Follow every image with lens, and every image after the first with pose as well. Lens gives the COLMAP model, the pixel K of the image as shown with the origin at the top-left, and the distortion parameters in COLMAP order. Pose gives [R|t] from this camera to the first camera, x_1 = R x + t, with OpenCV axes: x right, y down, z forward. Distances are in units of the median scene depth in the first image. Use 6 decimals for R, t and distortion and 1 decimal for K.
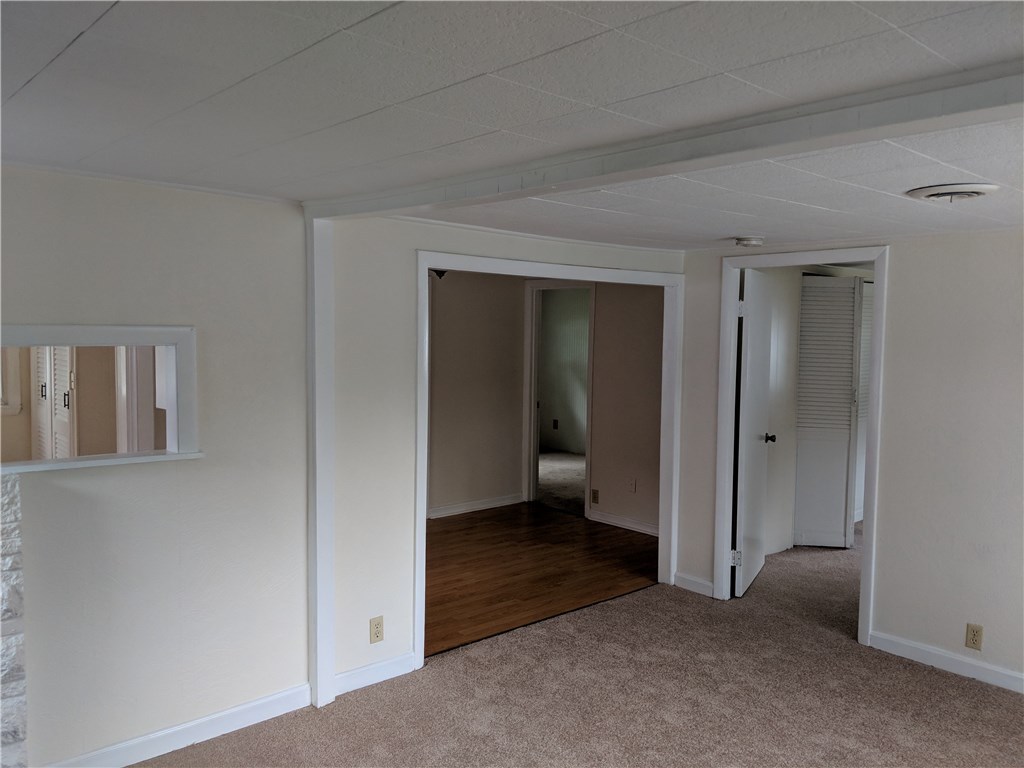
lens RADIAL K [[820.7, 0, 506.3], [0, 820.7, 374.7], [0, 0, 1]] dist [0.057150, -0.105315]
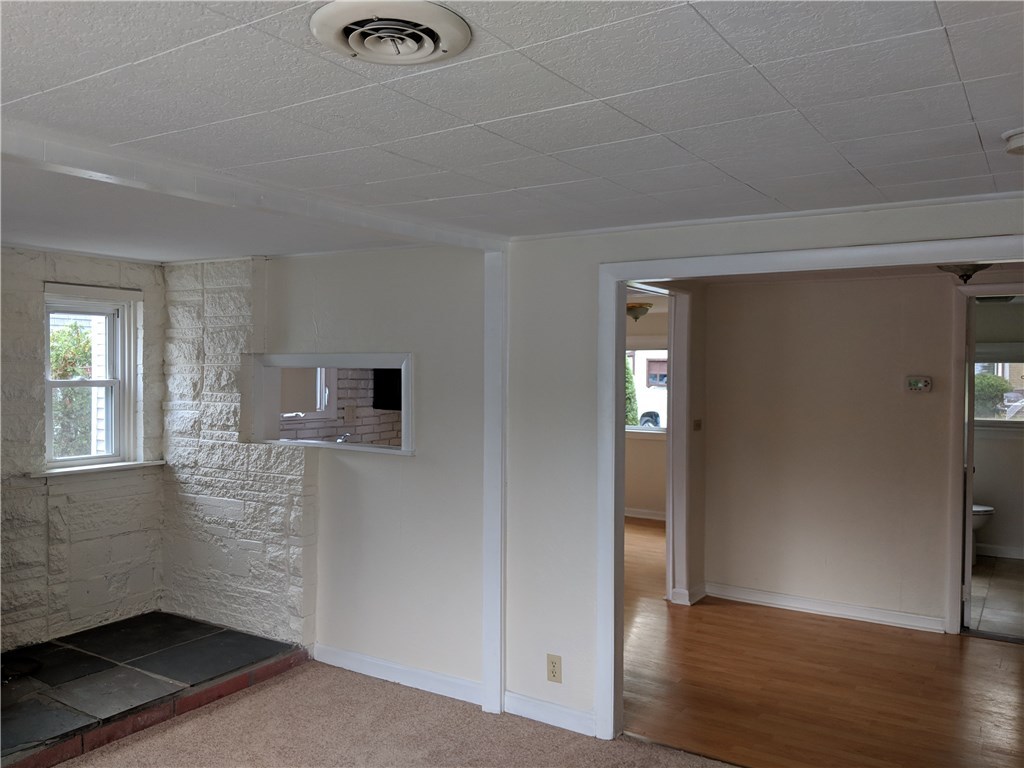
lens RADIAL K [[824.6, 0, 512.0], [0, 824.6, 384.0], [0, 0, 1]] dist [0.053756, -0.107191]
pose [[0.255913, -0.000884, -0.966699, 0.624831], [-0.060624, 0.998017, -0.016962, 0.001910], [0.964797, 0.062946, 0.255352, 0.574497]]
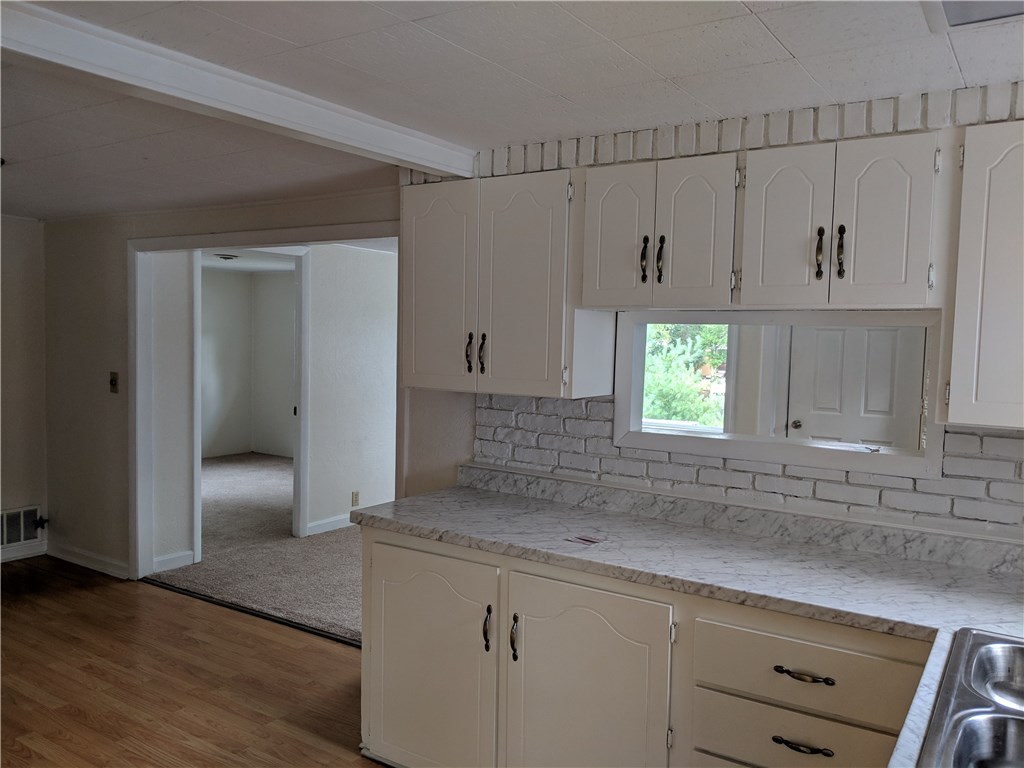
lens RADIAL K [[820.7, 0, 506.3], [0, 820.7, 374.7], [0, 0, 1]] dist [0.057150, -0.105315]
pose [[-0.247311, -0.077644, 0.965820, -0.916528], [0.031613, 0.995607, 0.088134, -0.043877], [-0.968420, 0.052329, -0.243770, 0.972632]]
